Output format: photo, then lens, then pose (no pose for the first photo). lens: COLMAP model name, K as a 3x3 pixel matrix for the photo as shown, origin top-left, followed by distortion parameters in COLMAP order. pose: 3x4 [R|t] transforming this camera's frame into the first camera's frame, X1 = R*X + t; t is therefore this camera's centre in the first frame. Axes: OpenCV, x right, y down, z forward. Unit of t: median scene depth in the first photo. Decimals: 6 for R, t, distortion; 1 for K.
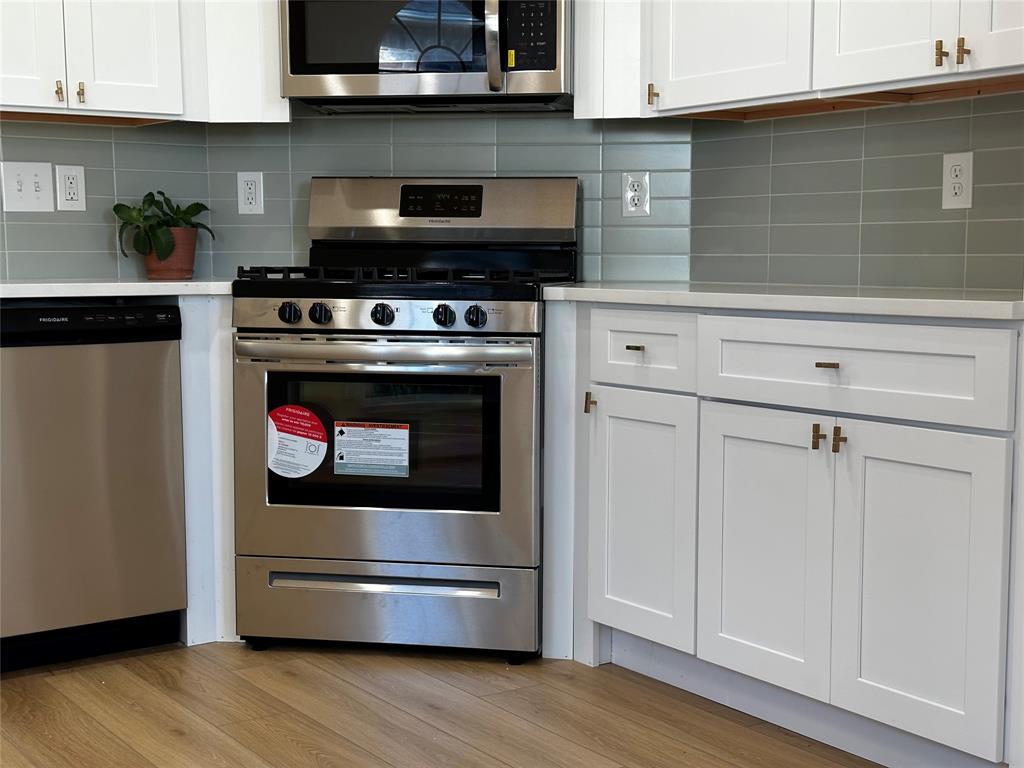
lens RADIAL K [[1443.5, 0, 512.0], [0, 1443.5, 384.0], [0, 0, 1]] dist [0.146813, -0.075607]
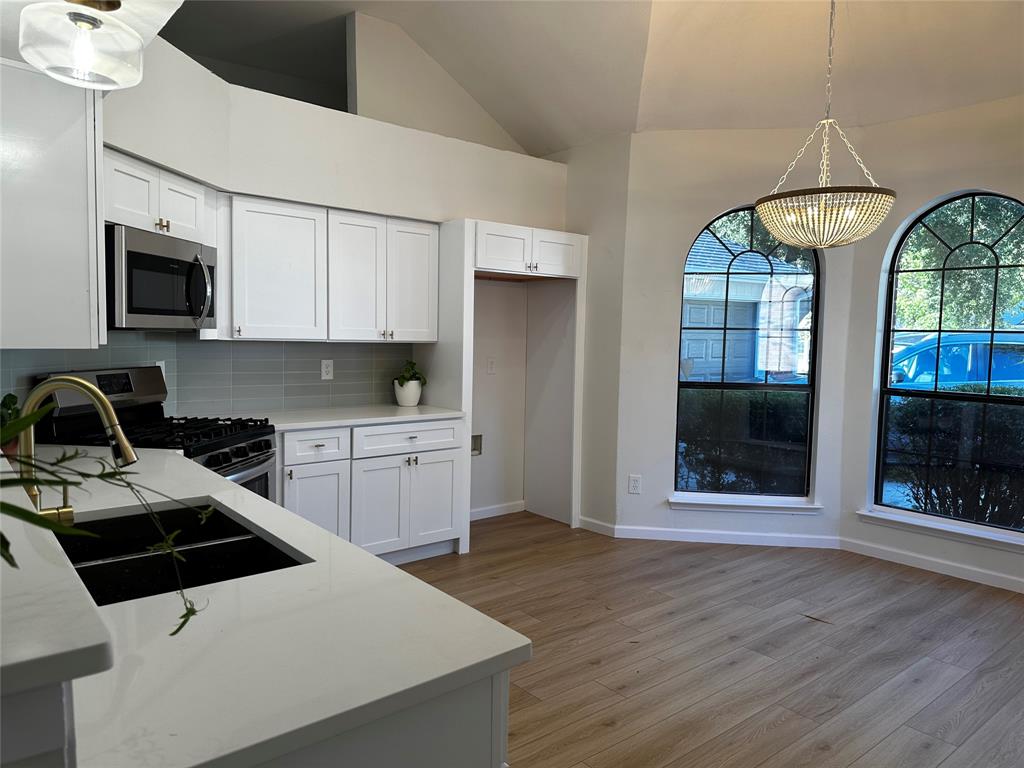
lens RADIAL K [[716.4, 0, 517.4], [0, 716.4, 385.3], [0, 0, 1]] dist [0.135384, -0.193715]
pose [[-0.094564, -0.075444, 0.992656, -1.030794], [0.069099, 0.994222, 0.082146, -0.183725], [-0.993118, 0.076359, -0.088805, 0.712758]]
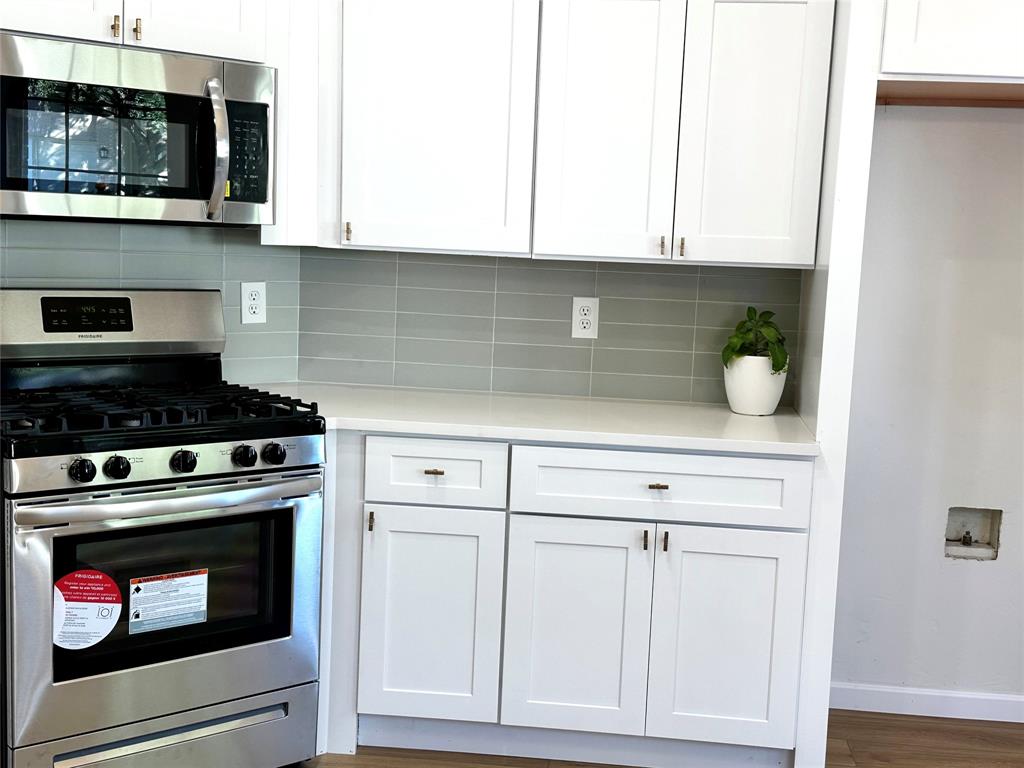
lens RADIAL K [[1236.7, 0, 512.0], [0, 1236.7, 384.0], [0, 0, 1]] dist [0.094099, -0.038250]
pose [[0.651669, -0.071870, 0.755091, -0.560714], [0.029732, 0.997156, 0.069250, -0.148012], [-0.757920, -0.022678, 0.651953, 0.289119]]
